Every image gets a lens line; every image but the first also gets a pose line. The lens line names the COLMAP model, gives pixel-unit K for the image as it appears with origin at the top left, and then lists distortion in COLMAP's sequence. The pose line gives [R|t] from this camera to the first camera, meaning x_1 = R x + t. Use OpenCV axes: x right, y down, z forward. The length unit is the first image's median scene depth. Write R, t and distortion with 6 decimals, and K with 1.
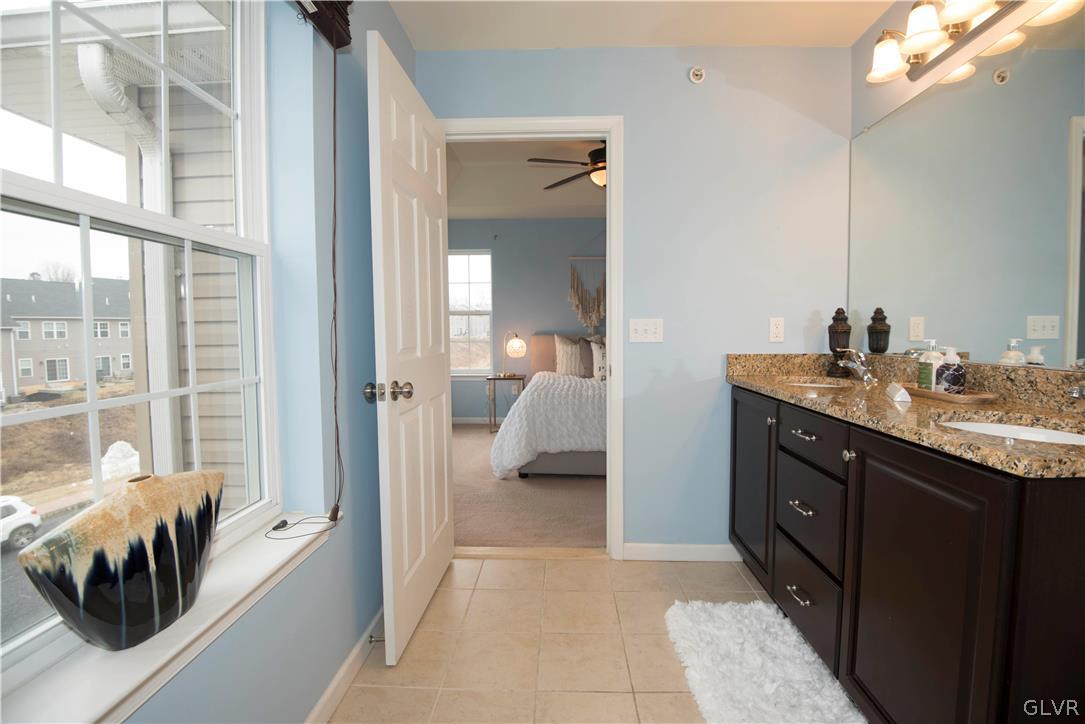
lens RADIAL K [[496.8, 0, 548.3], [0, 496.8, 358.4], [0, 0, 1]] dist [-0.016542, -0.011611]
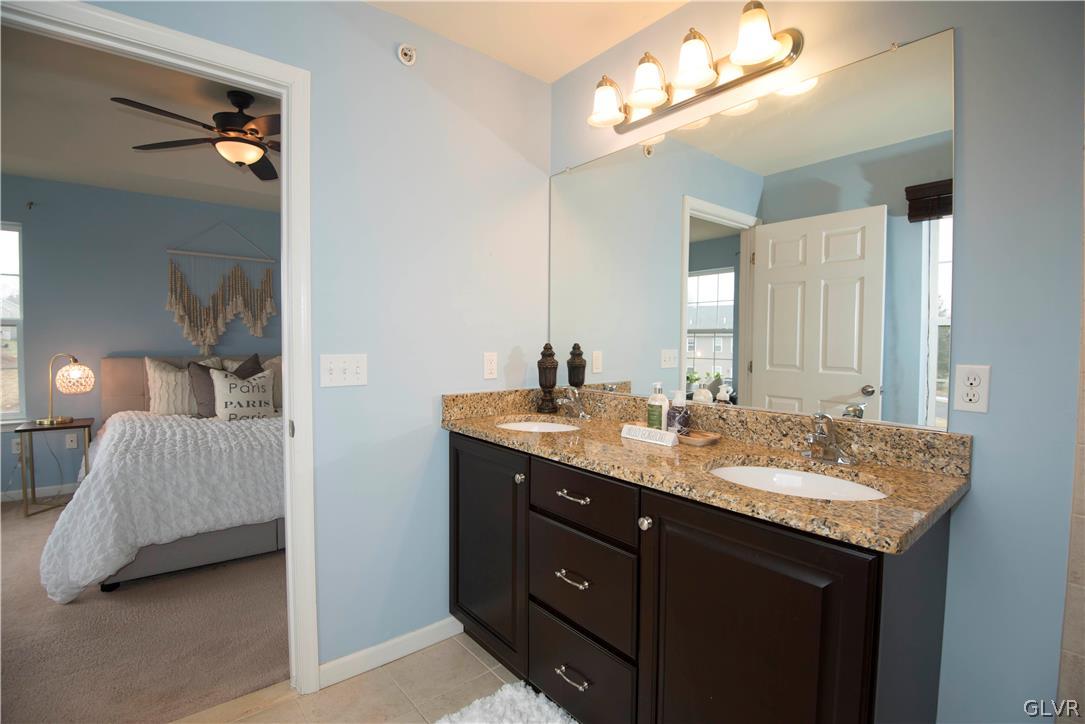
lens RADIAL K [[496.8, 0, 548.3], [0, 496.8, 358.4], [0, 0, 1]] dist [-0.016542, -0.011611]
pose [[0.737412, -0.014254, 0.675293, -0.079733], [0.027242, 0.999591, -0.008648, -0.060734], [-0.674894, 0.024773, 0.737499, 0.254025]]
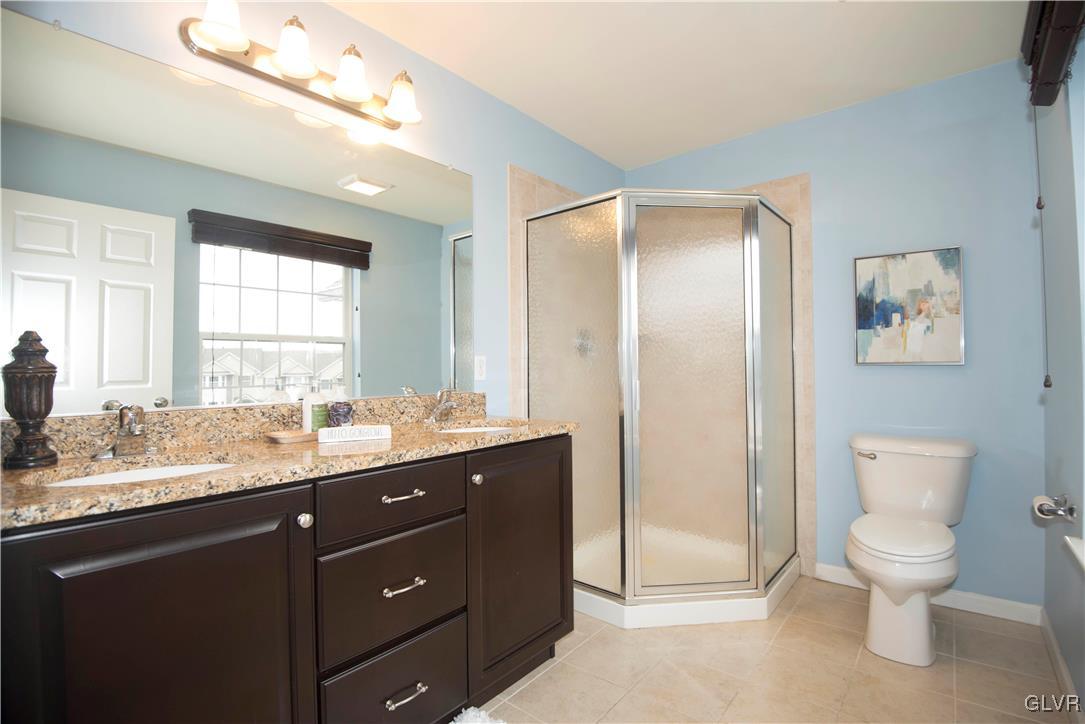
lens RADIAL K [[496.8, 0, 548.3], [0, 496.8, 358.4], [0, 0, 1]] dist [-0.016542, -0.011611]
pose [[-0.787621, 0.022489, 0.615749, -0.131104], [0.046985, 0.998616, 0.023629, -0.058256], [-0.614366, 0.047542, -0.787588, 1.026304]]
